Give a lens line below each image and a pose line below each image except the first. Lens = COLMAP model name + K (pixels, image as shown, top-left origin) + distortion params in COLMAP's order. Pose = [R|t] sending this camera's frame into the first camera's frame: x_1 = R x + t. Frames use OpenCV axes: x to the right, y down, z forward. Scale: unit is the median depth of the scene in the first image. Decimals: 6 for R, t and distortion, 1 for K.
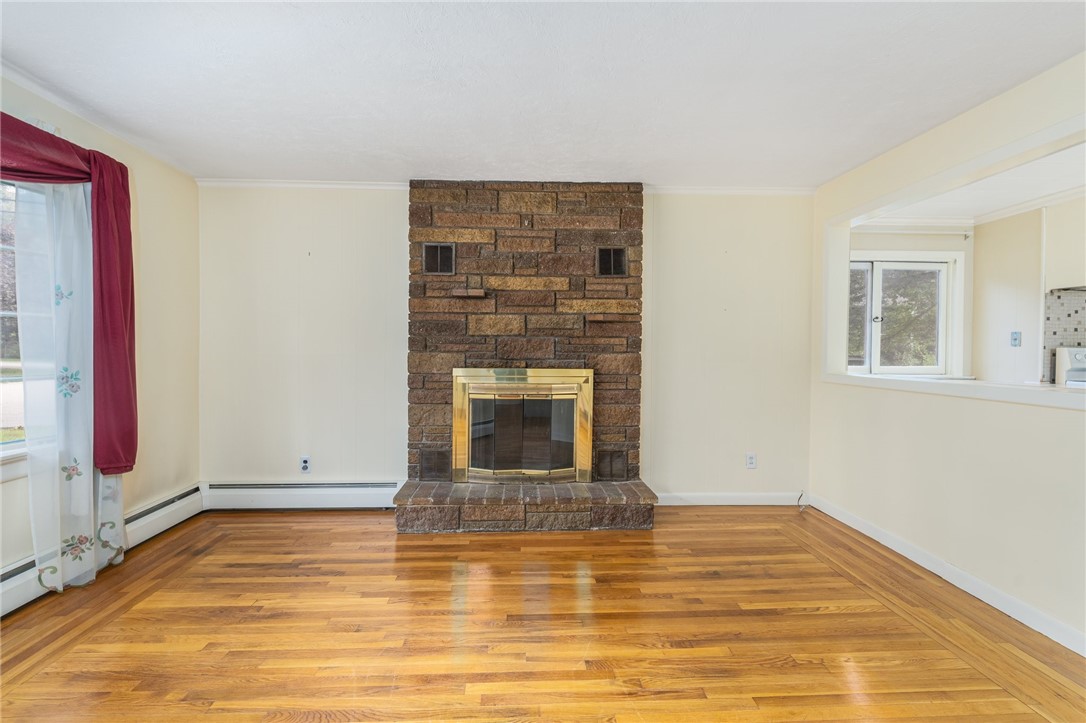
lens RADIAL K [[520.6, 0, 538.0], [0, 520.6, 355.5], [0, 0, 1]] dist [-0.000312, 0.000246]
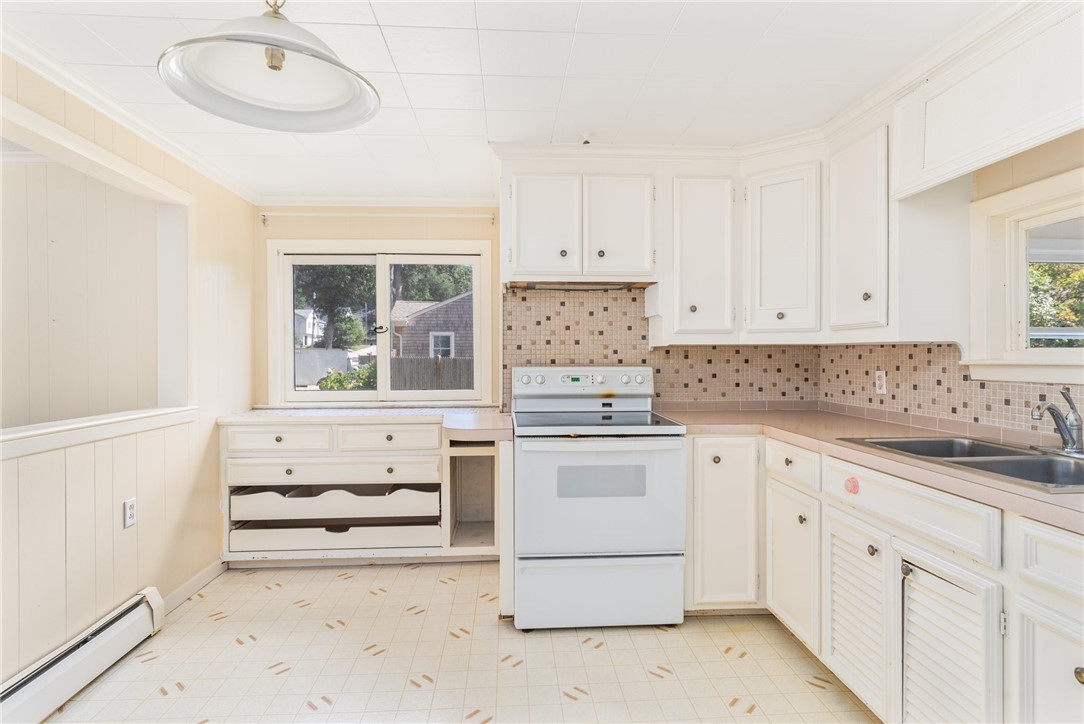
lens RADIAL K [[578.6, 0, 546.2], [0, 578.6, 356.5], [0, 0, 1]] dist [-0.005418, 0.004601]
pose [[0.999700, -0.010719, 0.022015, 1.083822], [0.011017, 0.999849, -0.013464, -0.019351], [-0.021867, 0.013703, 0.999667, 0.185001]]
